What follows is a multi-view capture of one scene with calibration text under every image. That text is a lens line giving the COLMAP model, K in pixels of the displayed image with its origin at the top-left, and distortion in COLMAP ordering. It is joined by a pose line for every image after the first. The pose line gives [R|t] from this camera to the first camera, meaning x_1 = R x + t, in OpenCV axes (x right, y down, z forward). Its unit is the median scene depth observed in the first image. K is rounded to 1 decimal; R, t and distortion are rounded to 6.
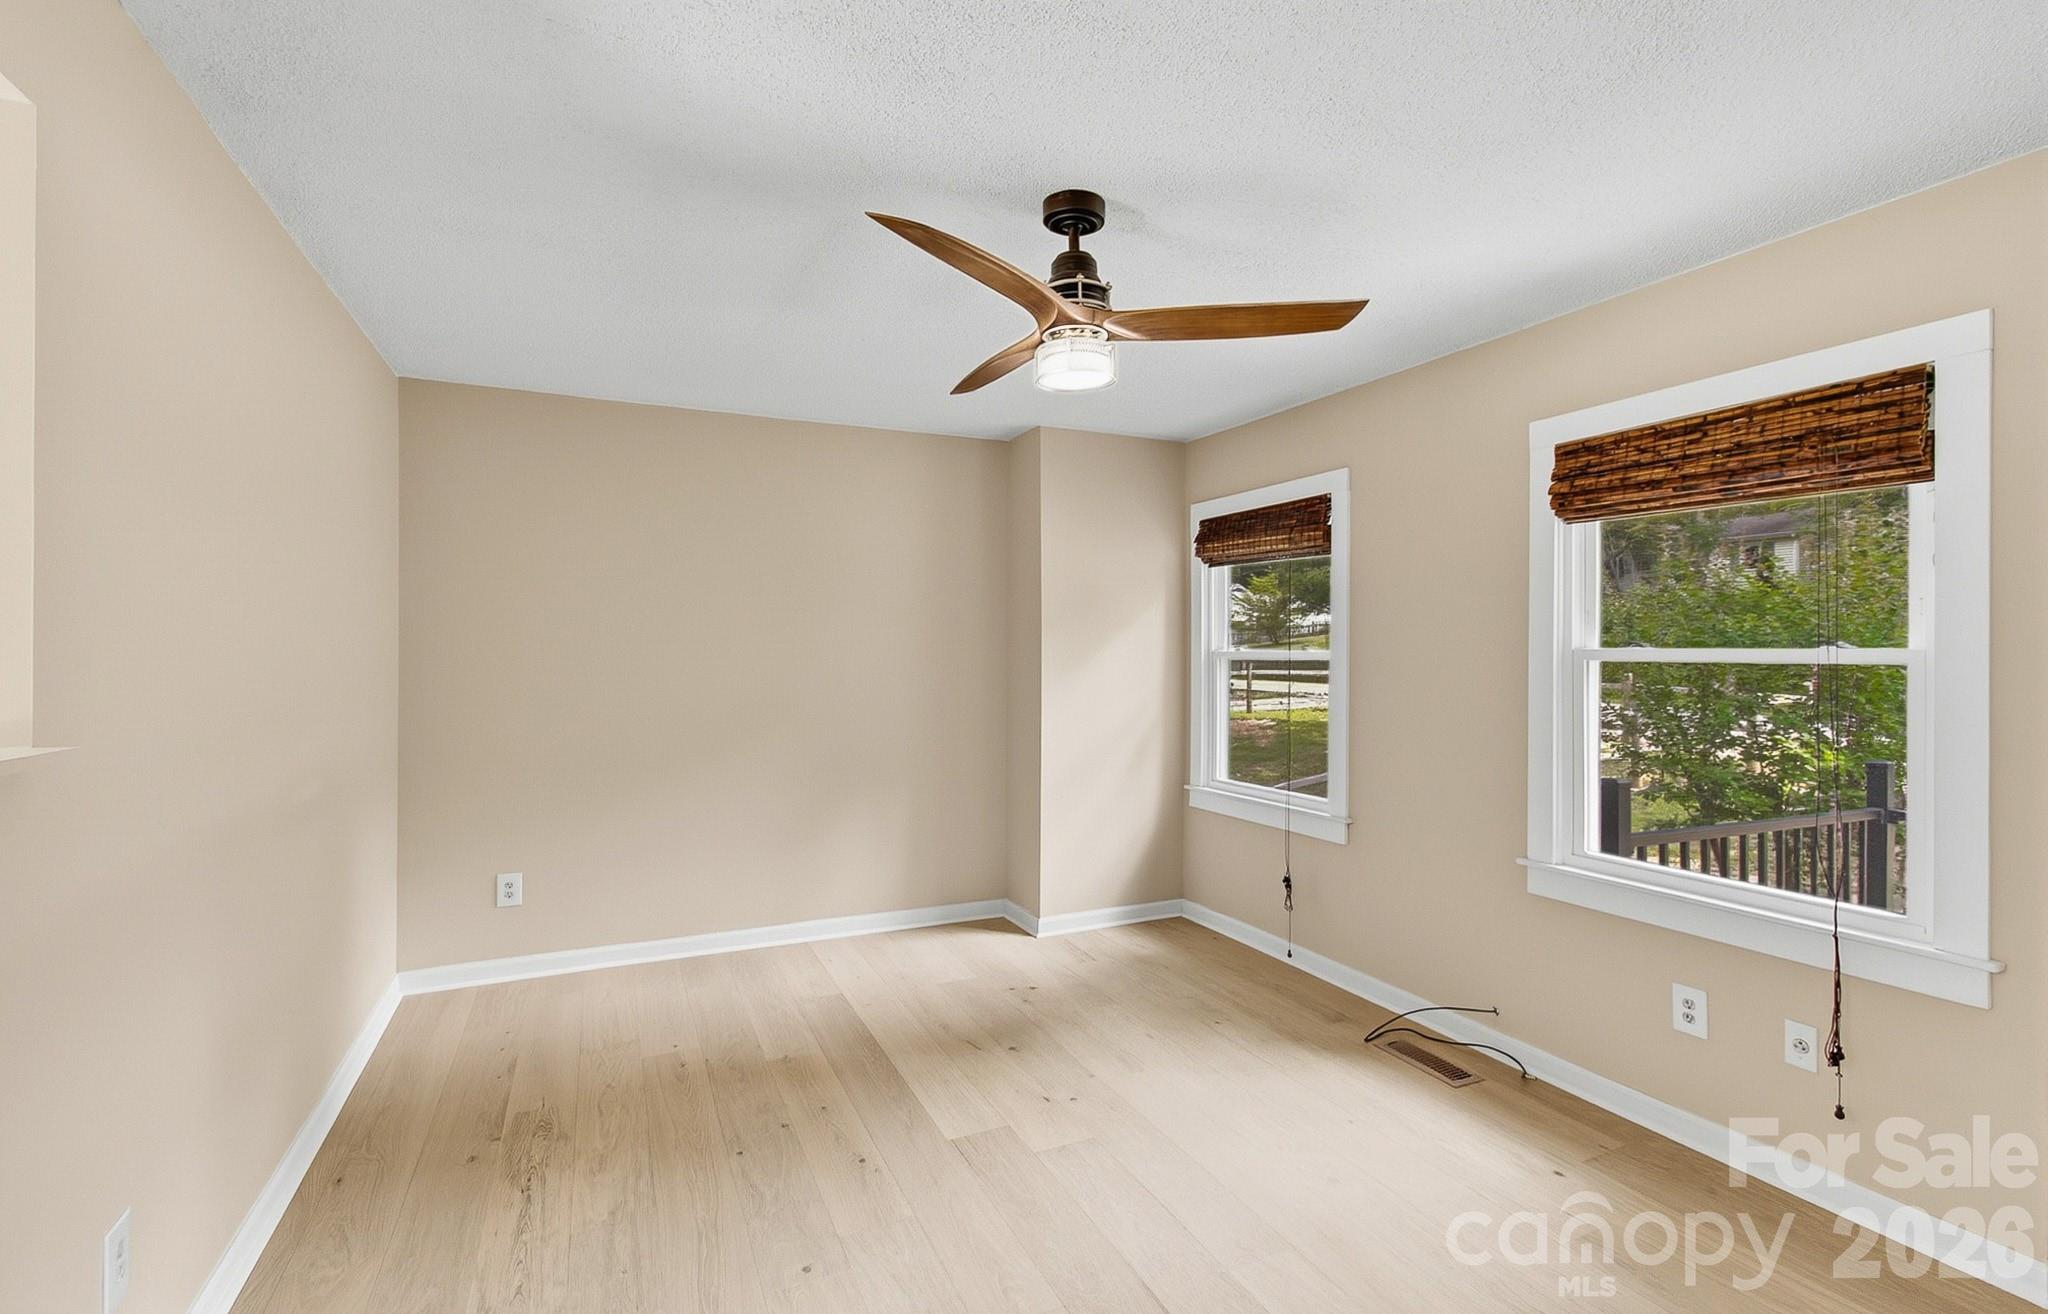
lens RADIAL K [[907.2, 0, 1021.8], [0, 907.2, 653.1], [0, 0, 1]] dist [-0.001573, 0.000089]
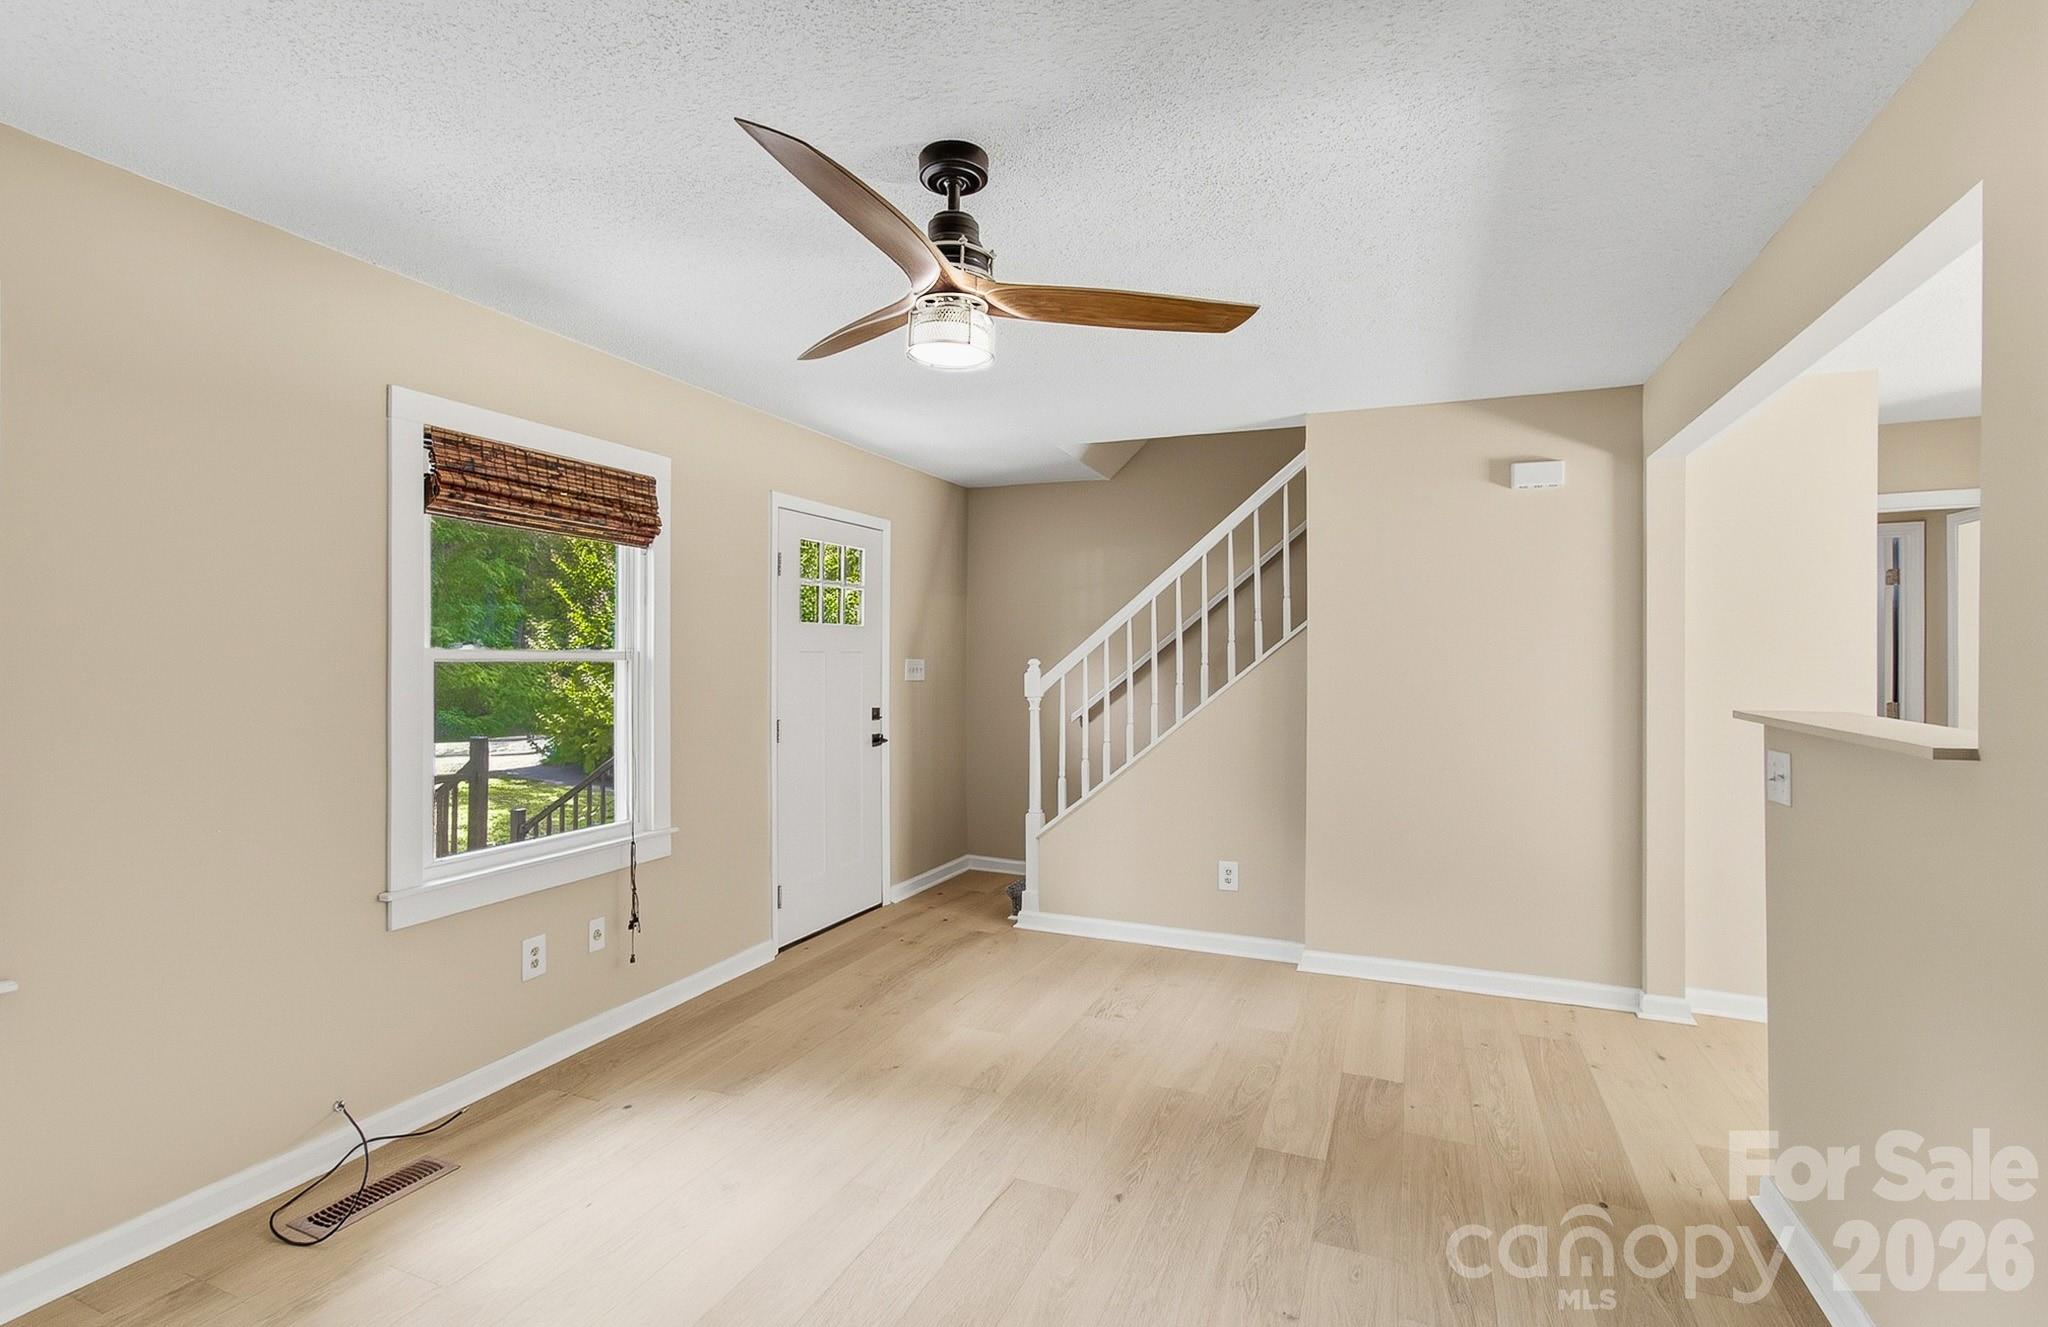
lens RADIAL K [[917.0, 0, 1024.0], [0, 917.0, 663.5], [0, 0, 1]] dist [0.002020, 0.000231]
pose [[-0.667200, -0.011802, 0.744785, -0.606034], [-0.005389, 0.999925, 0.011016, -0.003292], [-0.744859, 0.003336, -0.667213, 1.403493]]
